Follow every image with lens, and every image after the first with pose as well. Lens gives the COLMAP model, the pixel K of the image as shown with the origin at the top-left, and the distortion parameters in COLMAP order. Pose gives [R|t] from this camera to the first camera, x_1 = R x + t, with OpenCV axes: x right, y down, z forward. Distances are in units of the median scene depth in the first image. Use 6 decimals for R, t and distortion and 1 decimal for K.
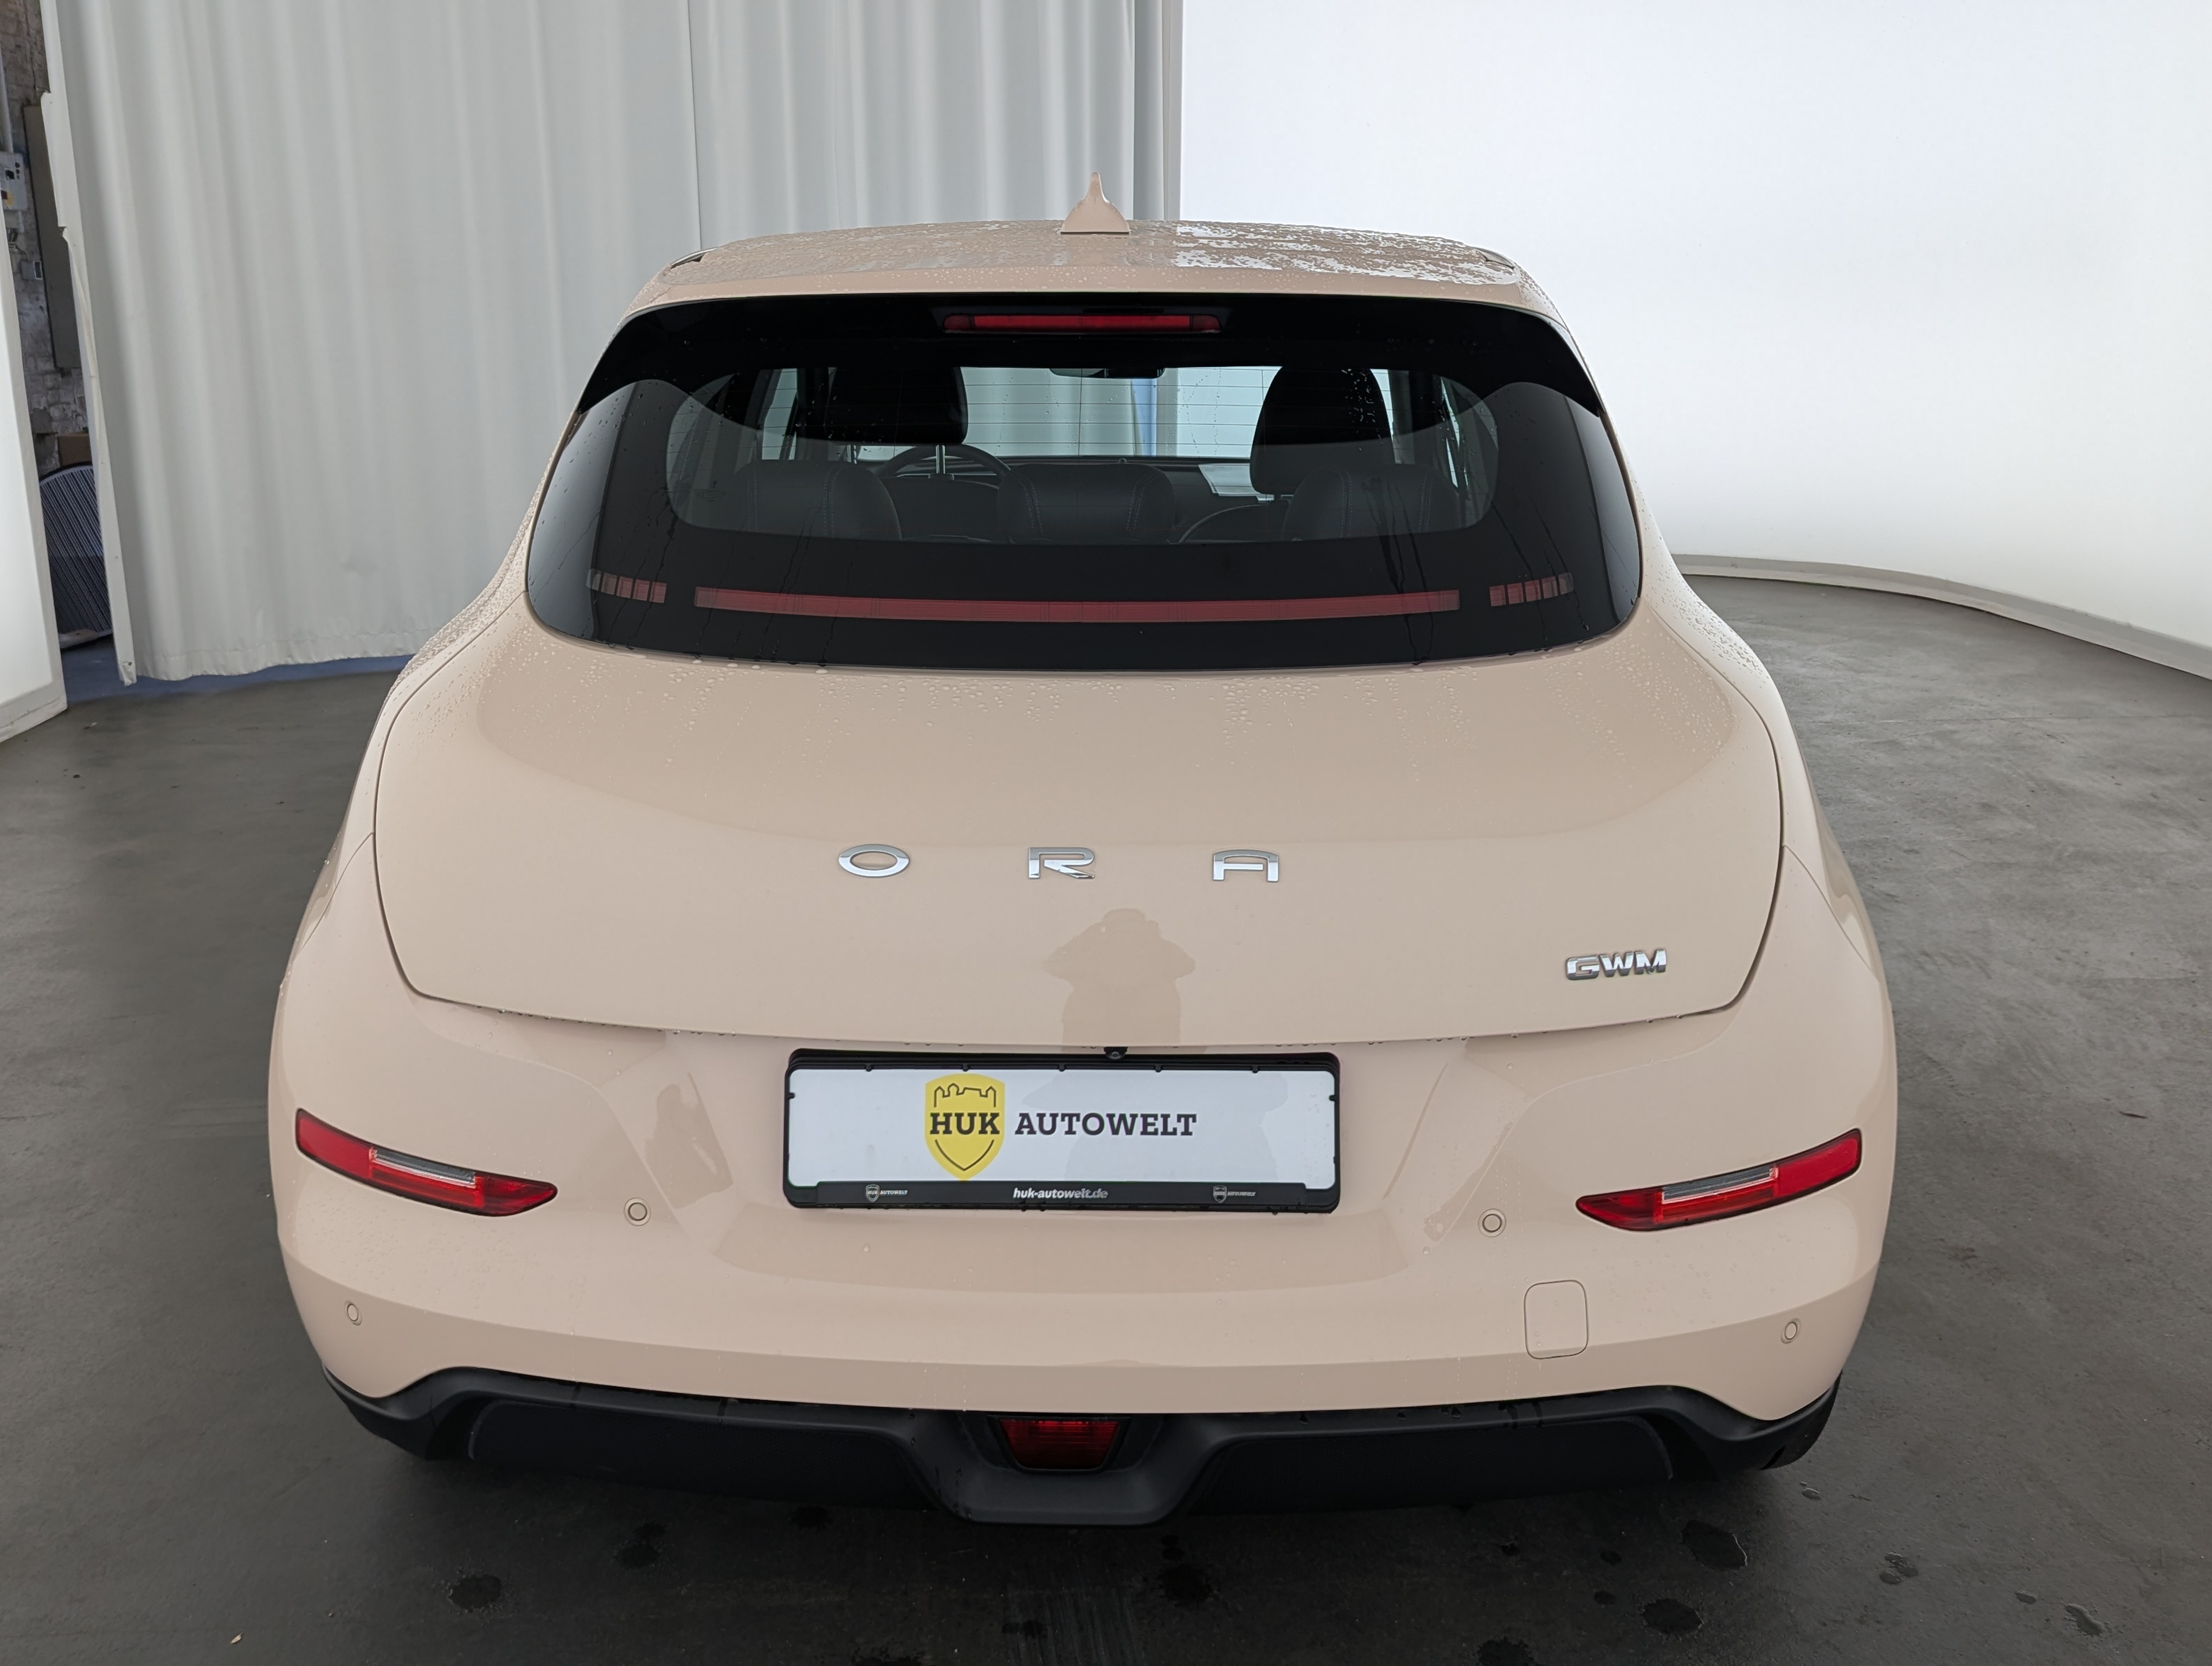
lens RADIAL K [[2063.4, 0, 1088.1], [0, 2063.4, 833.6], [0, 0, 1]] dist [0.031651, 0.000000]
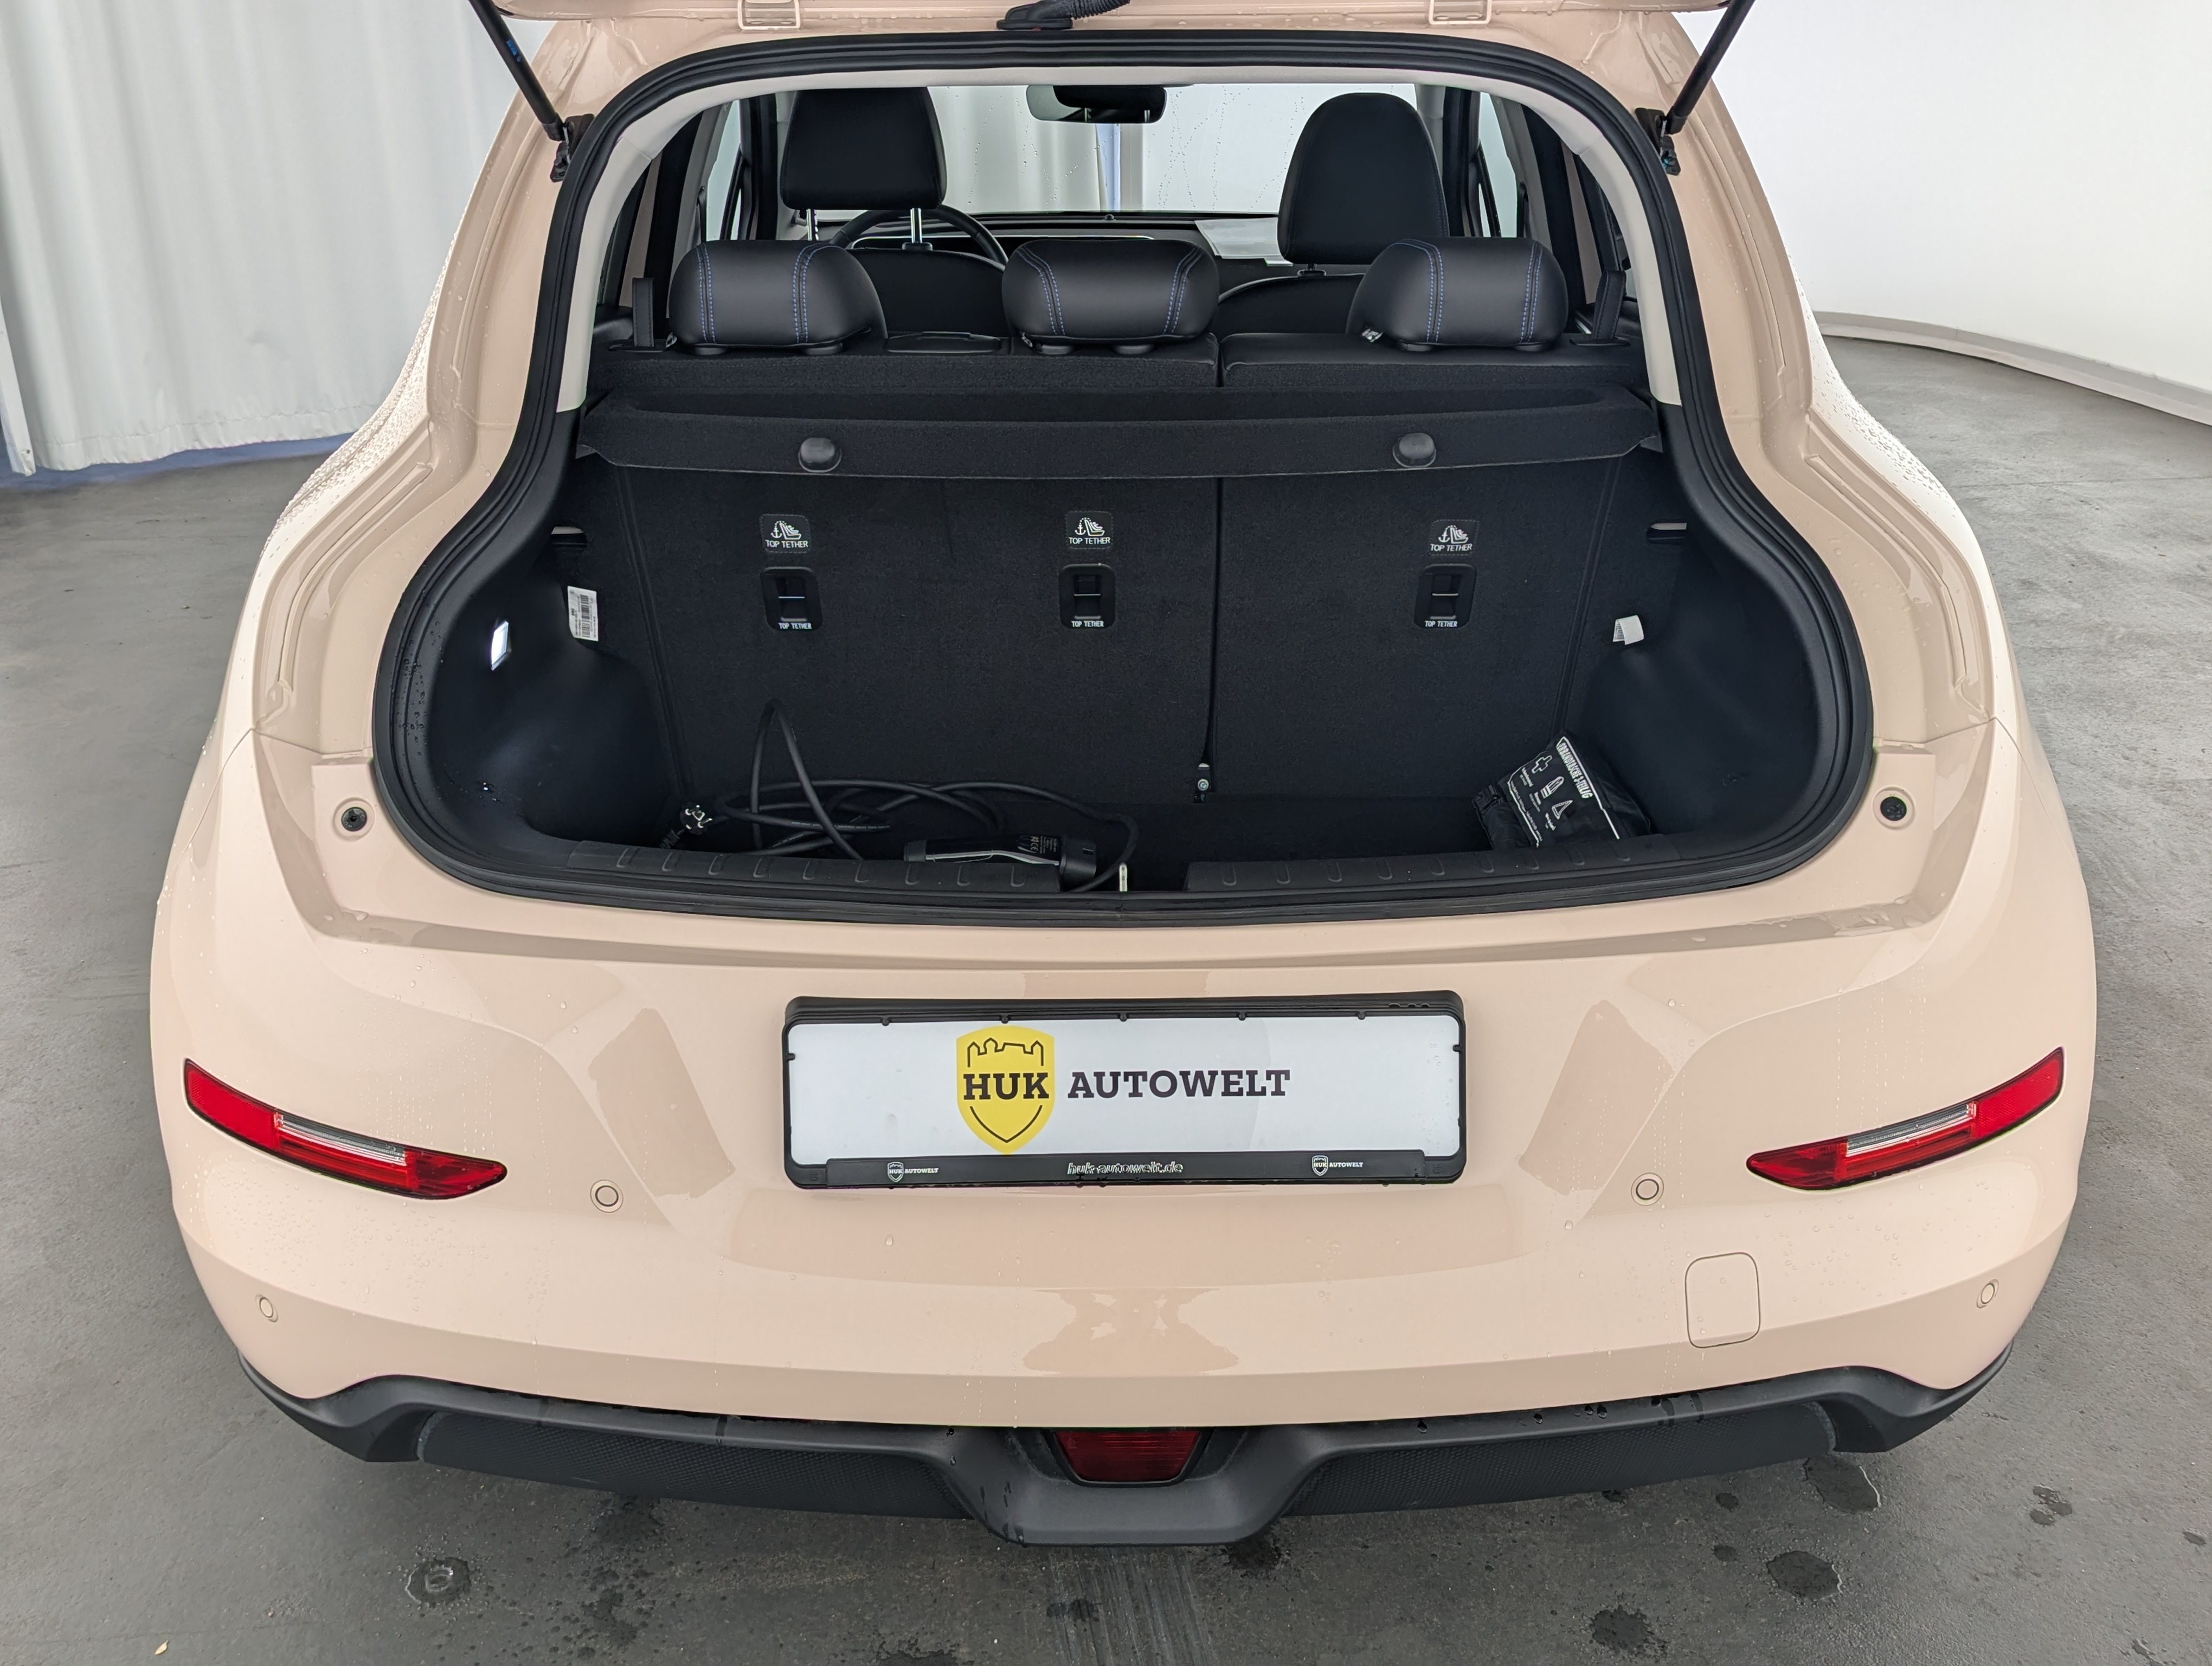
lens RADIAL K [[2063.4, 0, 1109.5], [0, 2063.4, 829.3], [0, 0, 1]] dist [0.031651, 0.000000]
pose [[0.999357, -0.020290, 0.029564, -0.039622], [0.016767, 0.993239, 0.114872, -0.051833], [-0.031695, -0.114303, 0.992940, 0.193626]]
